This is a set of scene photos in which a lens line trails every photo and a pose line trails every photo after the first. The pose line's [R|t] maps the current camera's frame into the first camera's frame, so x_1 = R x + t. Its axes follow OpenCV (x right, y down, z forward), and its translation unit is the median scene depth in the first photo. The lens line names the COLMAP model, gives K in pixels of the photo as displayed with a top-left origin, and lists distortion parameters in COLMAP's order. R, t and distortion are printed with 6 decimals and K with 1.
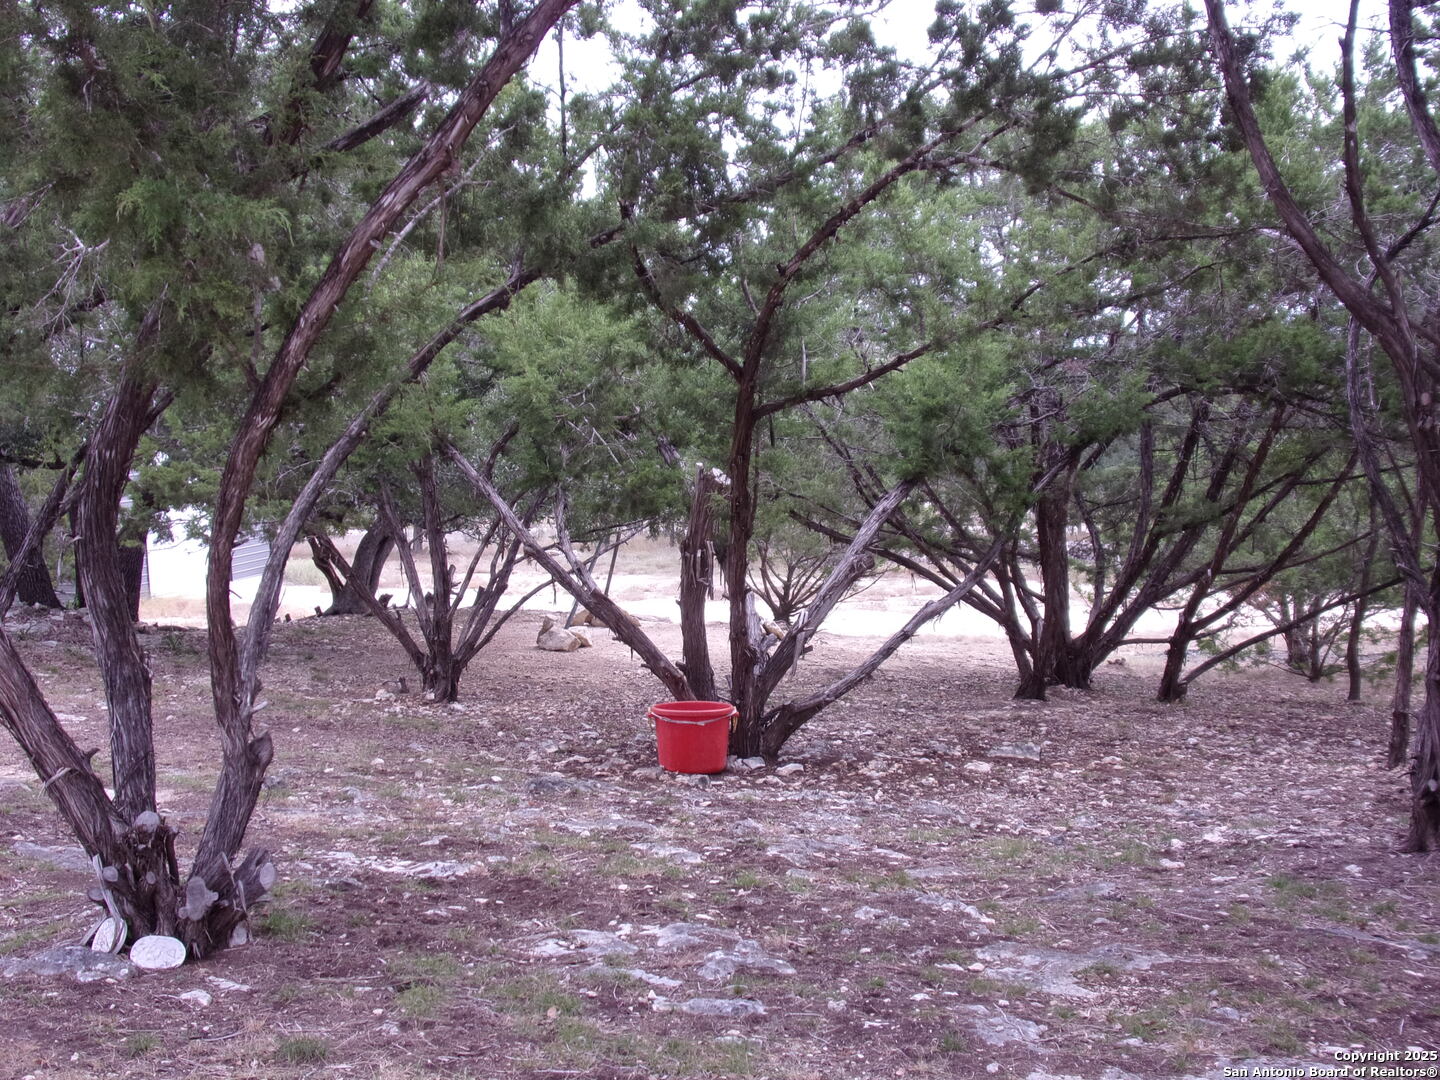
lens RADIAL K [[1636.1, 0, 720.0], [0, 1636.1, 540.0], [0, 0, 1]] dist [0.000364, -0.000037]
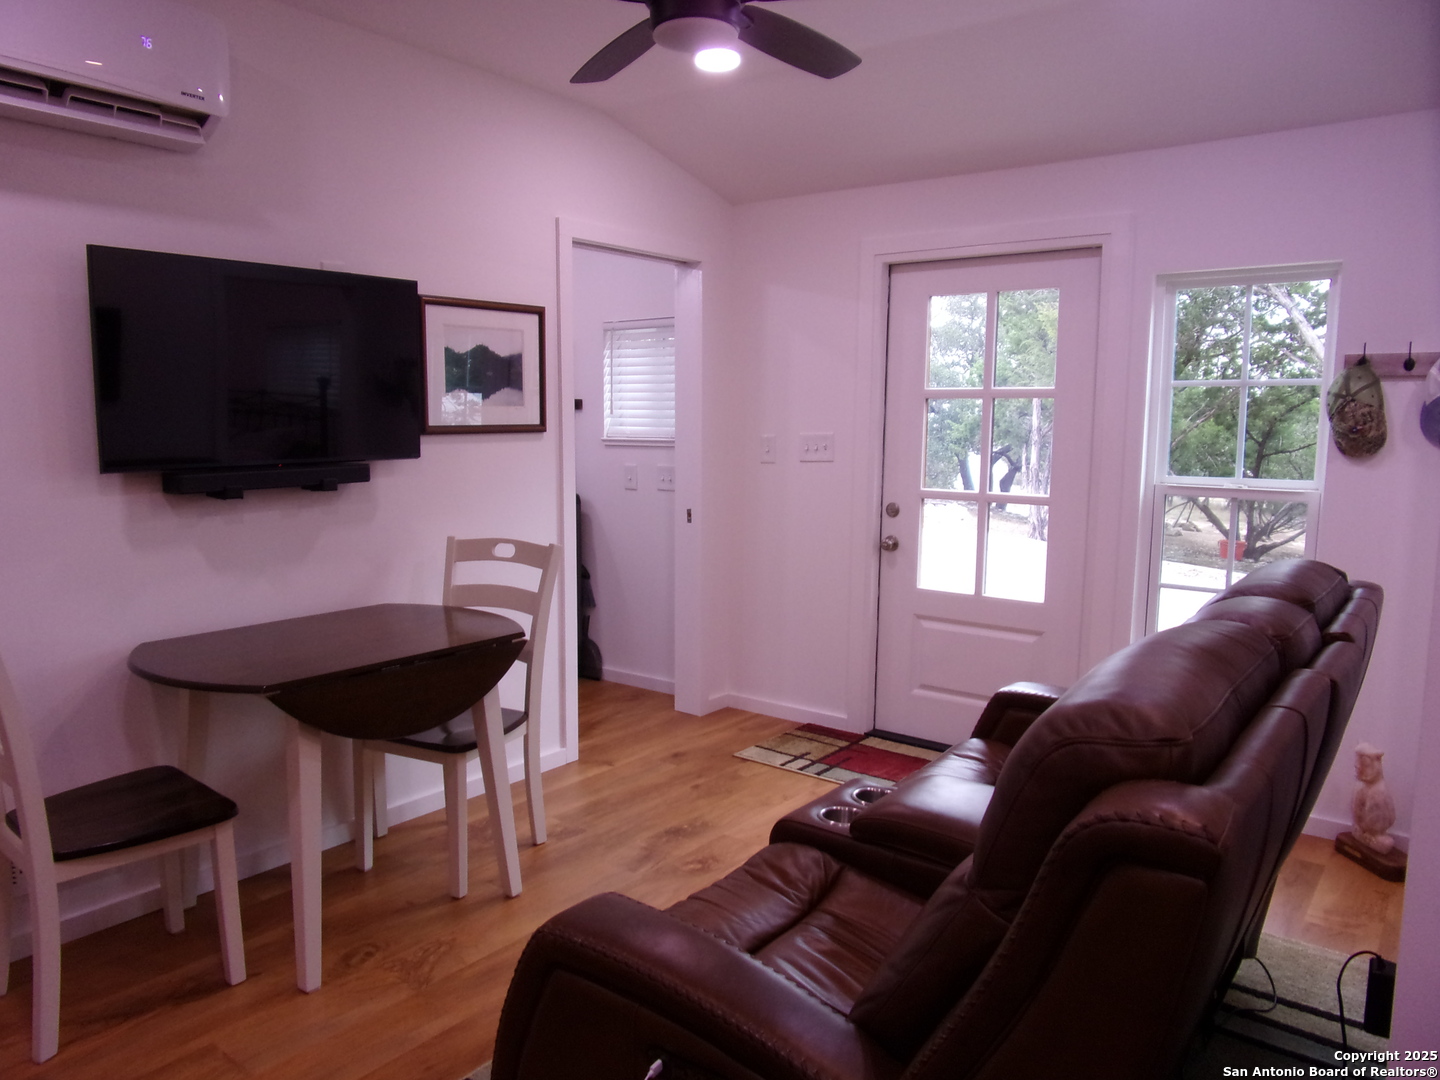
lens RADIAL K [[1027.7, 0, 720.0], [0, 1027.7, 540.0], [0, 0, 1]] dist [-0.027784, -0.005680]
pose [[0.886310, 0.114098, -0.448816, -0.009064], [-0.092374, 0.993255, 0.070086, 0.053566], [0.453785, -0.020659, 0.890872, -1.413989]]
